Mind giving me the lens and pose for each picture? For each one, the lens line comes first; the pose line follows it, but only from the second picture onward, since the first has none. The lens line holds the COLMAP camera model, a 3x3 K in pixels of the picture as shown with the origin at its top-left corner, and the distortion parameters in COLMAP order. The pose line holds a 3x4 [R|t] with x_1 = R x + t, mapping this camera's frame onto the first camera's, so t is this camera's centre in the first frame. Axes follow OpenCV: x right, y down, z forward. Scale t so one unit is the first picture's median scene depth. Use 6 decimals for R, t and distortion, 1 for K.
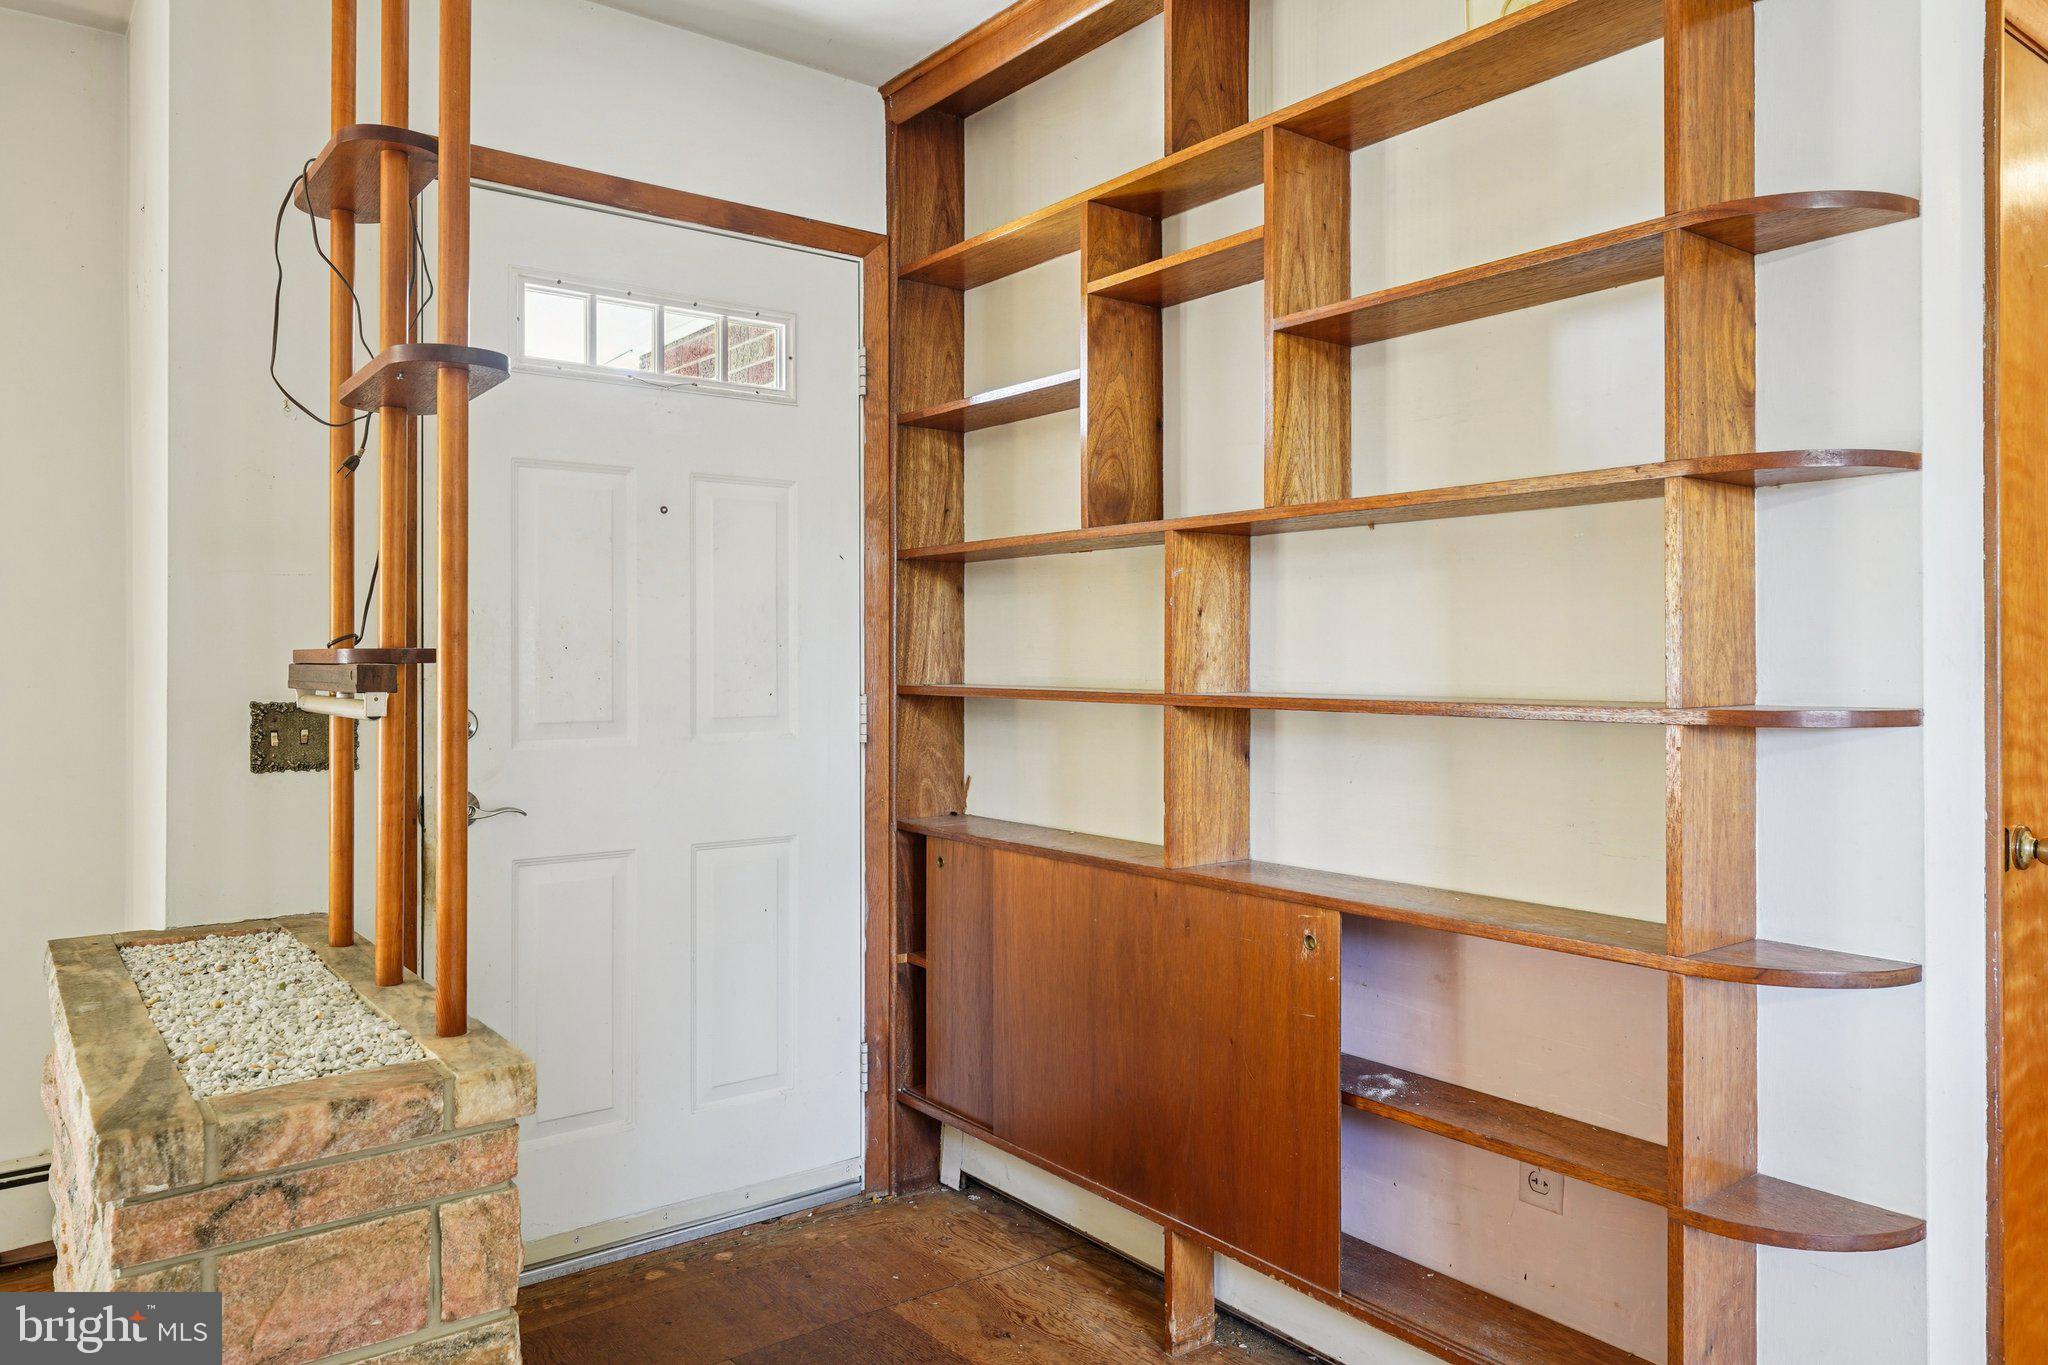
lens RADIAL K [[1381.3, 0, 994.1], [0, 1381.3, 652.7], [0, 0, 1]] dist [-0.001504, -0.001980]
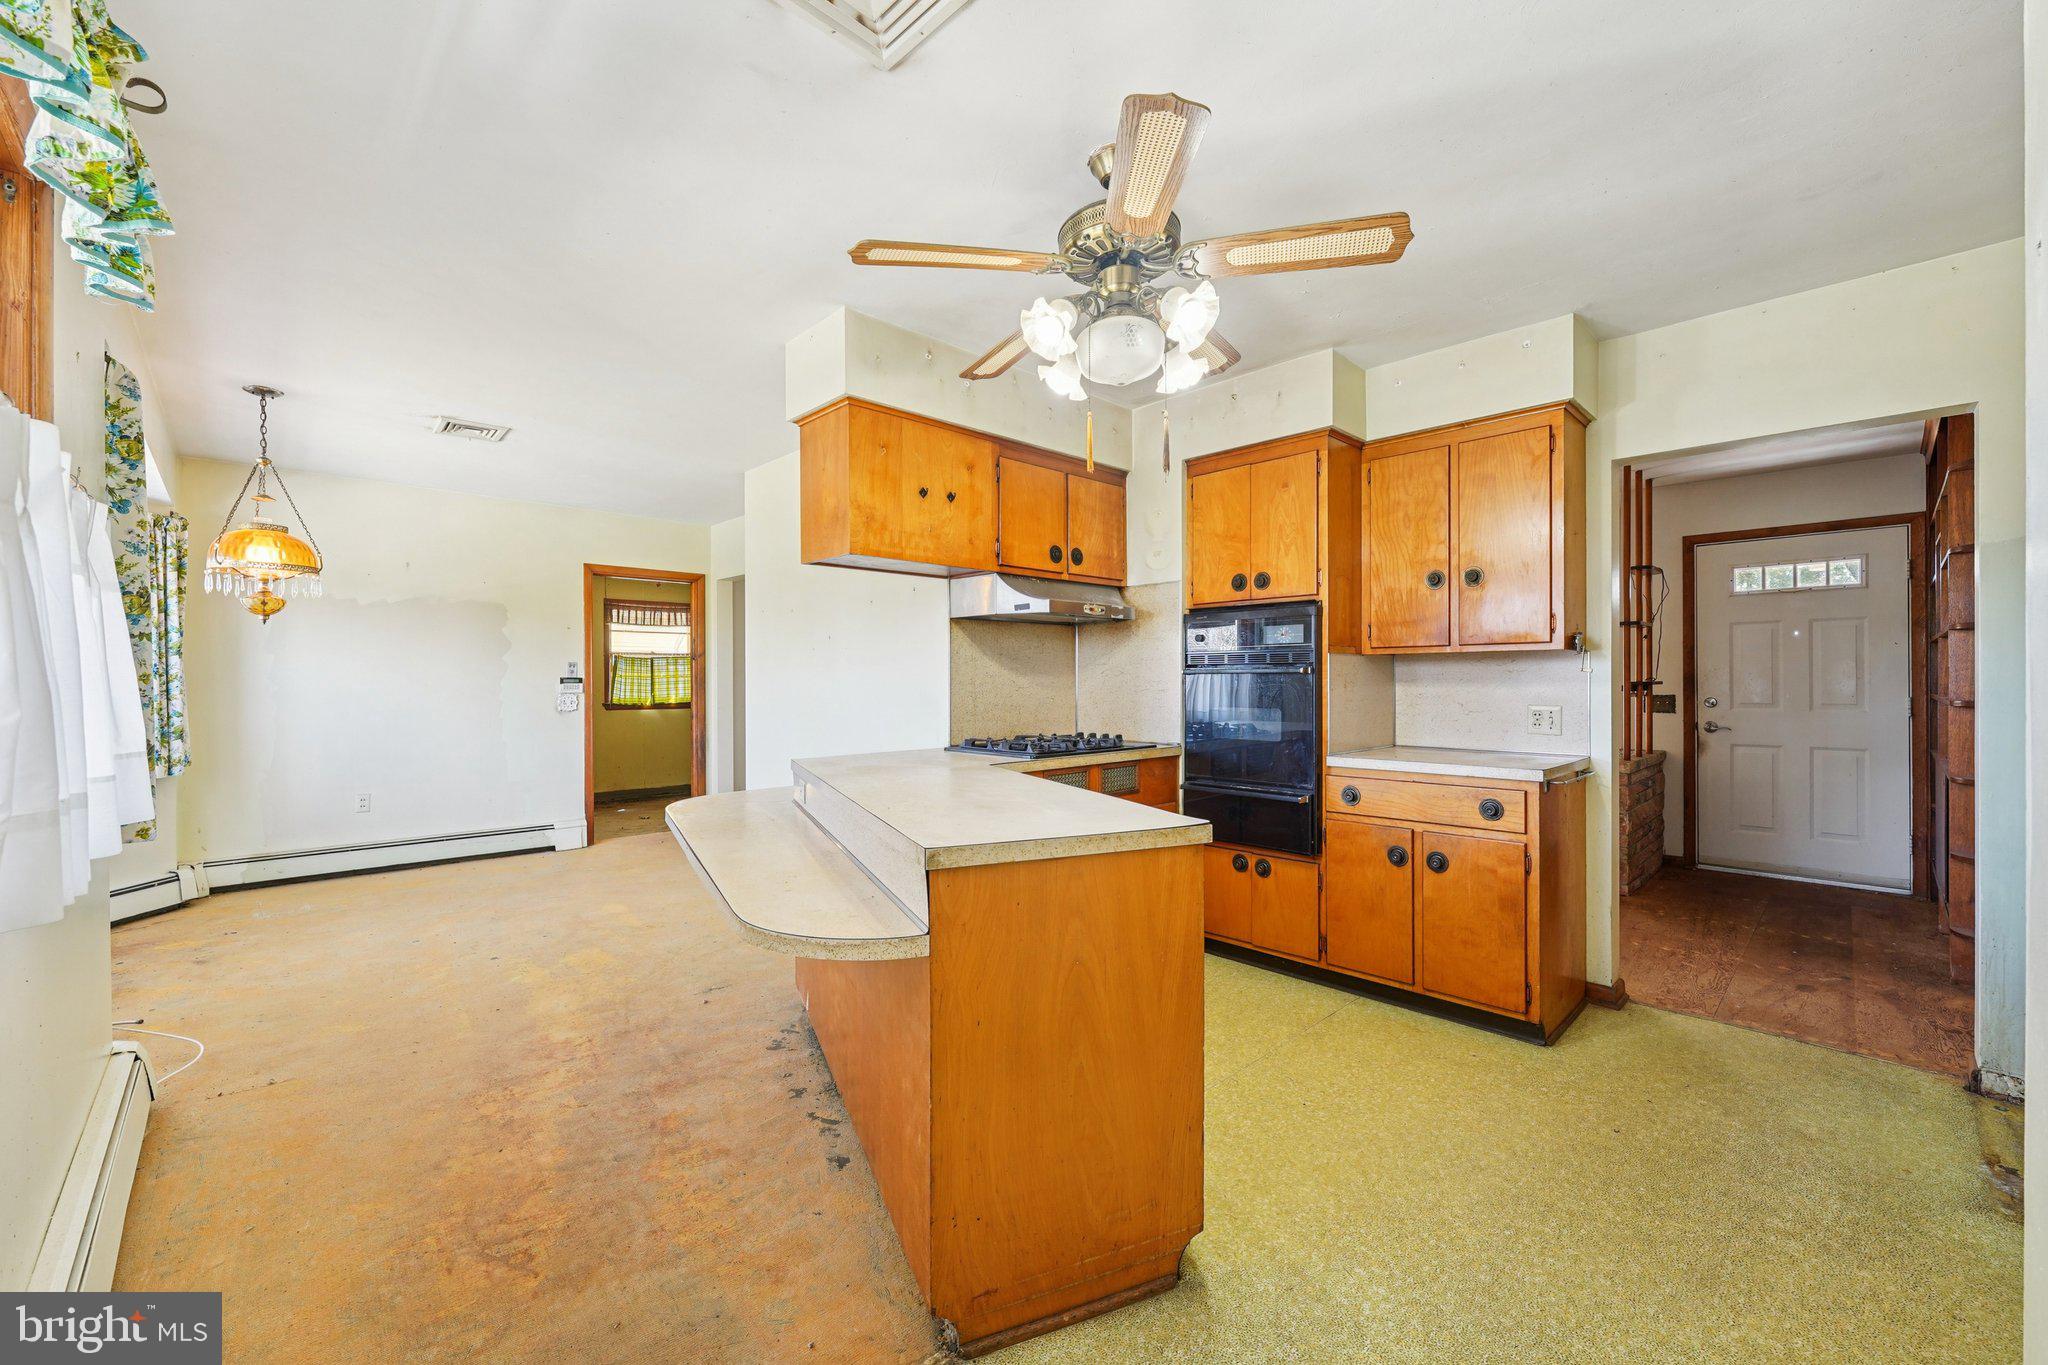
lens RADIAL K [[826.4, 0, 1020.4], [0, 826.4, 688.8], [0, 0, 1]] dist [-0.002399, 0.001035]
pose [[0.111822, 0.005500, -0.993713, 1.525113], [0.008964, 0.999938, 0.006544, -0.011385], [0.993688, -0.009639, 0.111766, -0.975661]]
